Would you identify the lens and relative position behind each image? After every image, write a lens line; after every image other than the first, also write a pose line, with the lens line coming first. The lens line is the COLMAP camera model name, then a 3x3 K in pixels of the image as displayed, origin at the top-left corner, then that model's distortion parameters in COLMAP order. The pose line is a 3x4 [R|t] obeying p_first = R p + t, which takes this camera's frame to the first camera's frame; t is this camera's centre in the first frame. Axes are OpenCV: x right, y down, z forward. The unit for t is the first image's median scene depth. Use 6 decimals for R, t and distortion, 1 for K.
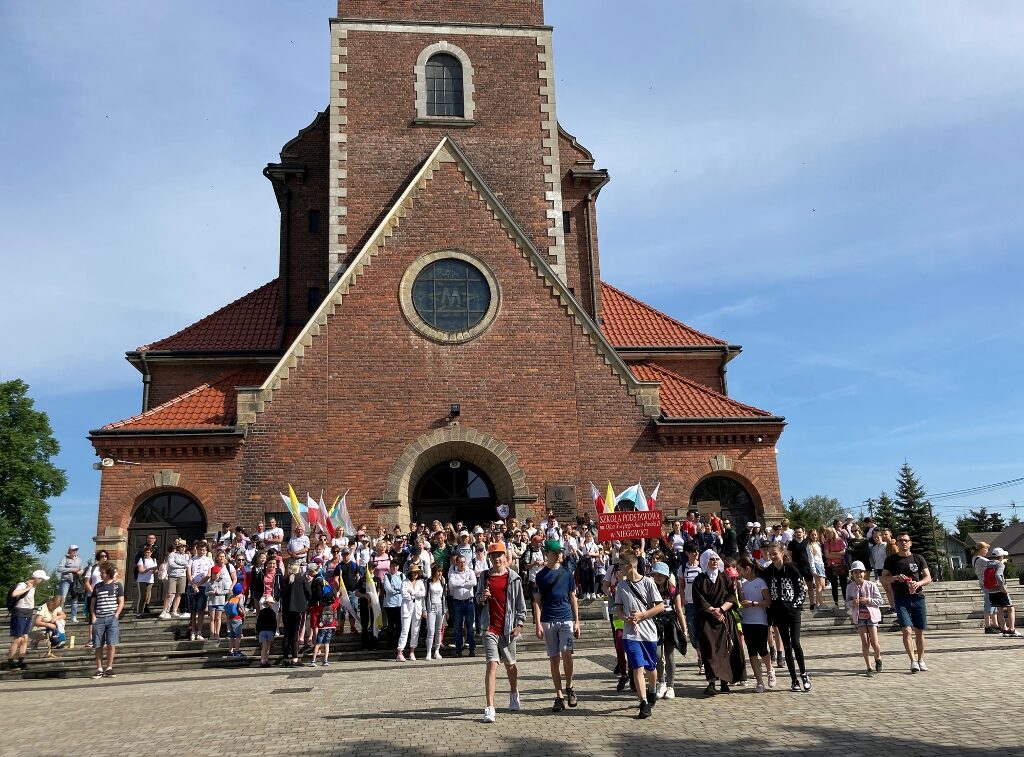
lens RADIAL K [[914.9, 0, 516.9], [0, 914.9, 352.9], [0, 0, 1]] dist [0.069405, -0.135763]
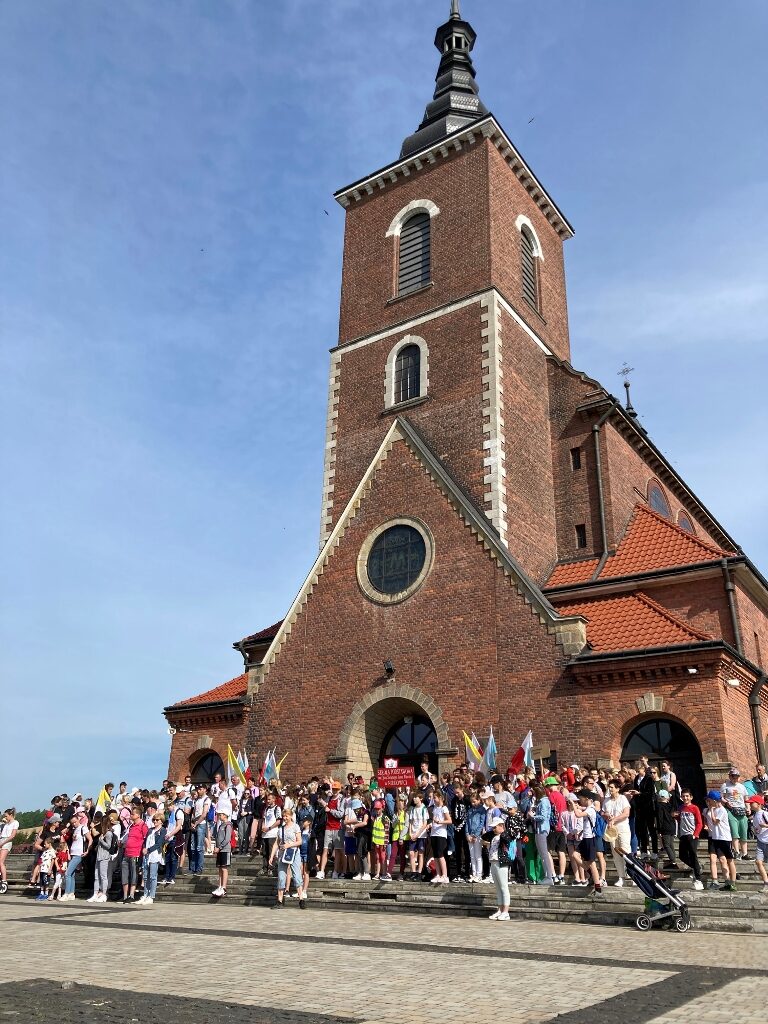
lens RADIAL K [[879.6, 0, 361.5], [0, 879.6, 485.4], [0, 0, 1]] dist [0.080373, -0.059791]
pose [[0.724602, -0.223758, -0.651831, 0.596032], [0.116766, 0.972010, -0.203866, 0.059712], [0.679203, 0.071610, 0.730448, 0.202414]]
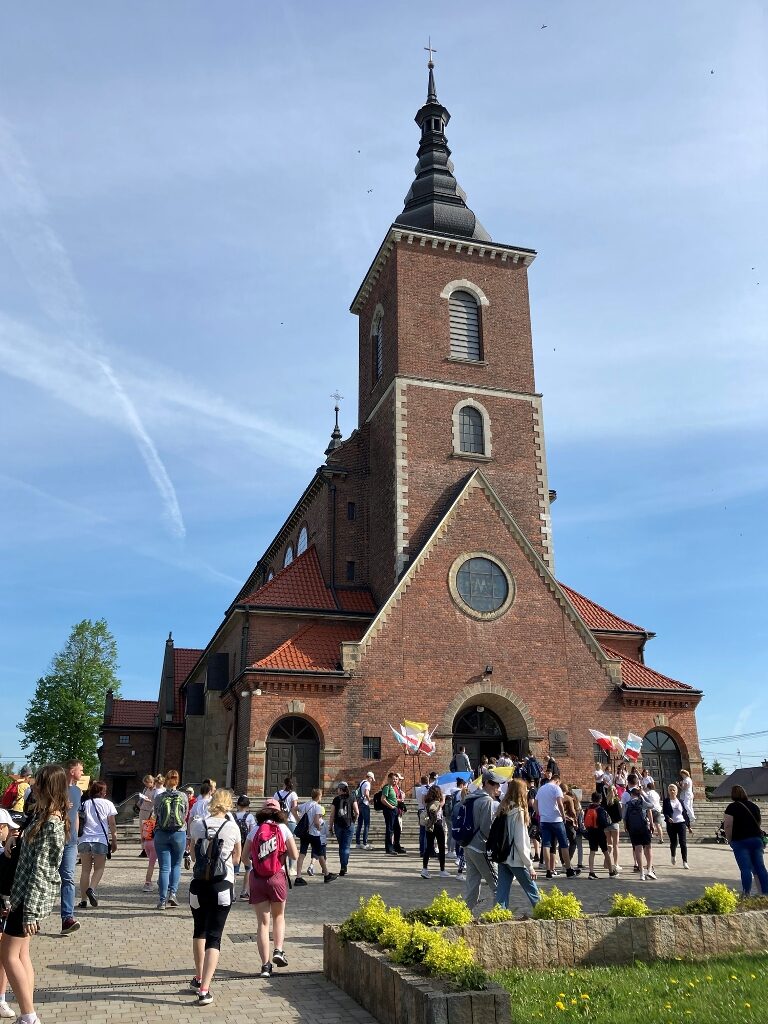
lens RADIAL K [[879.6, 0, 372.3], [0, 879.6, 485.6], [0, 0, 1]] dist [0.080373, -0.059791]
pose [[0.985670, 0.100758, 0.135285, -0.434366], [-0.086811, 0.990642, -0.105317, -0.056361], [-0.144631, 0.092063, 0.985194, -0.320569]]
